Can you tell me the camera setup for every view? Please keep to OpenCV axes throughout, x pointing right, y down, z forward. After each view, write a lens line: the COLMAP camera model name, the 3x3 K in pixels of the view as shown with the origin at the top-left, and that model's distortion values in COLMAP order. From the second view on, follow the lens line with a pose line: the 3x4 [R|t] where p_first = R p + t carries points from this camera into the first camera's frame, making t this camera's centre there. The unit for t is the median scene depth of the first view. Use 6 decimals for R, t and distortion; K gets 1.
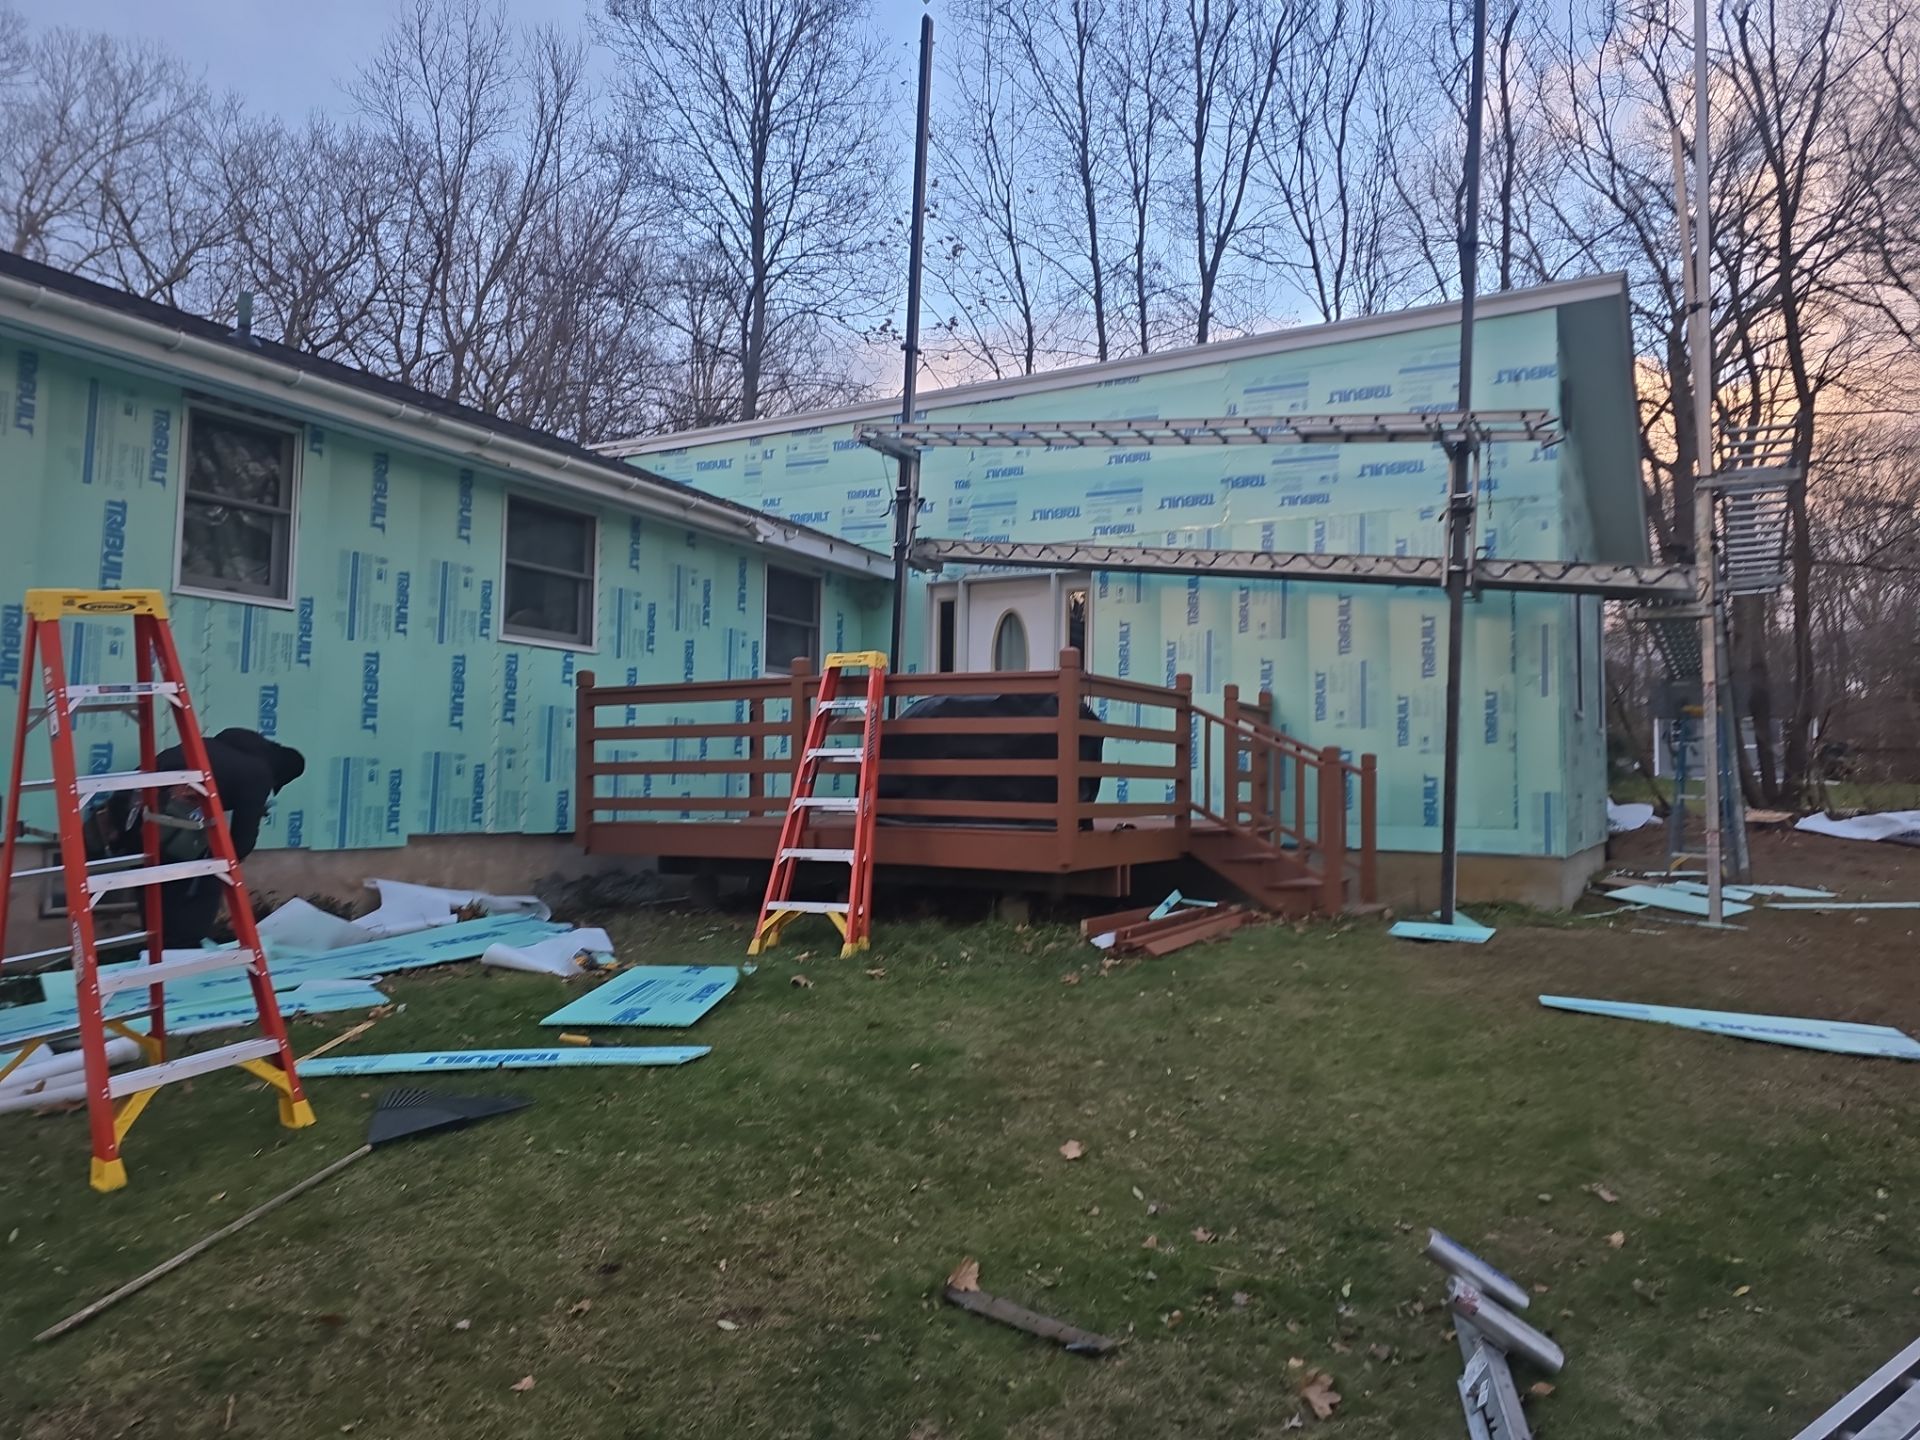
lens RADIAL K [[1217.3, 0, 960.0], [0, 1217.3, 720.0], [0, 0, 1]] dist [0.060465, -0.054847]
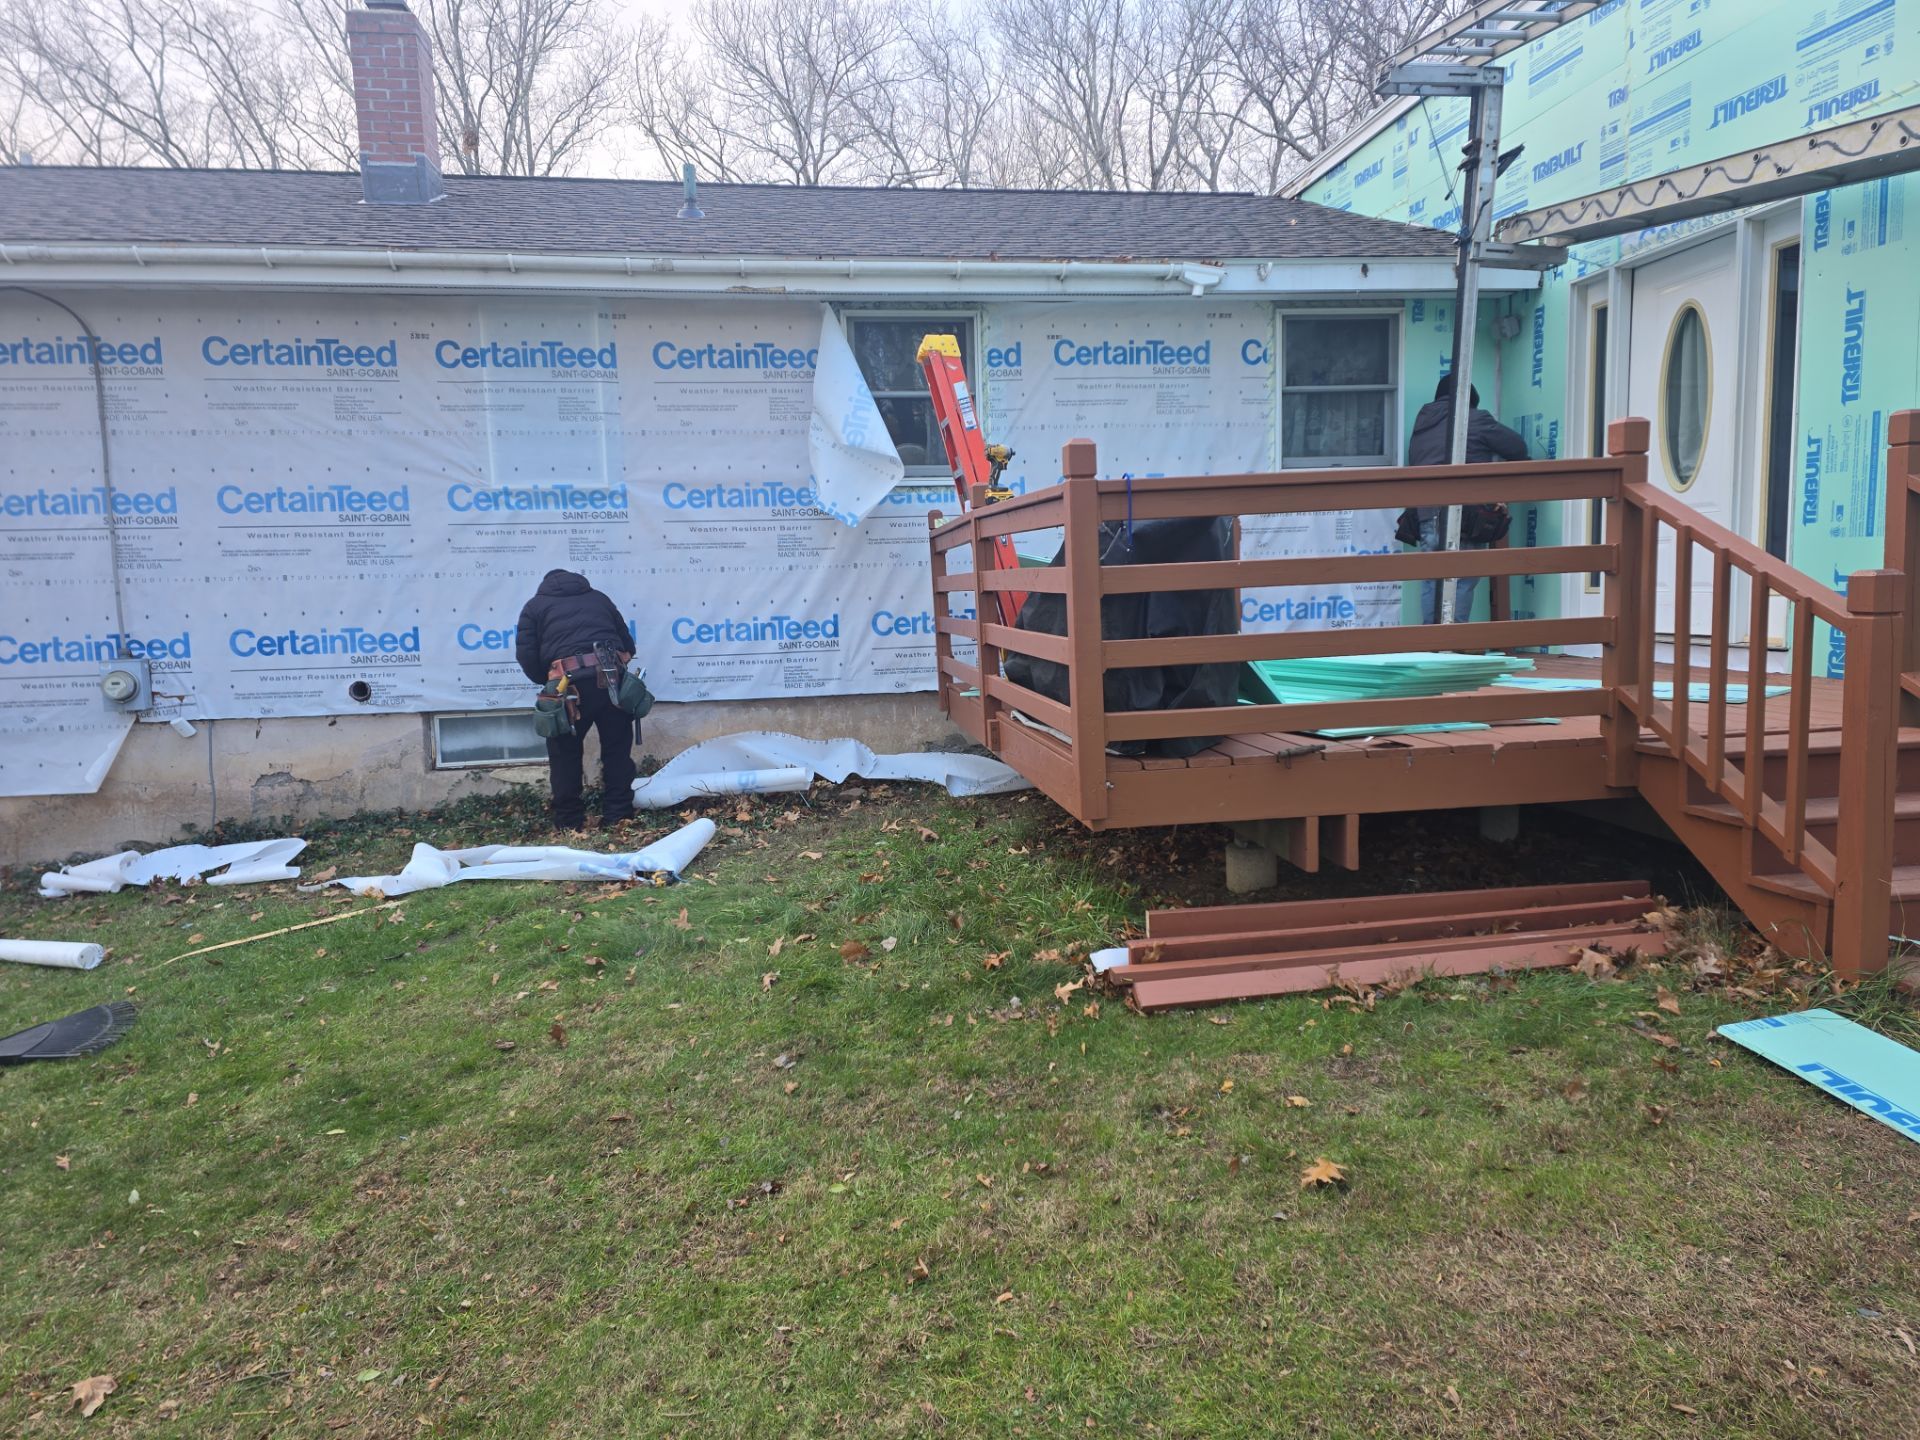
lens RADIAL K [[1217.3, 0, 960.0], [0, 1217.3, 720.0], [0, 0, 1]] dist [0.060465, -0.054847]
pose [[0.618325, 0.055092, -0.783989, 0.304608], [0.089064, 0.986202, 0.139546, -0.009033], [0.780860, -0.156110, 0.604887, 0.362469]]
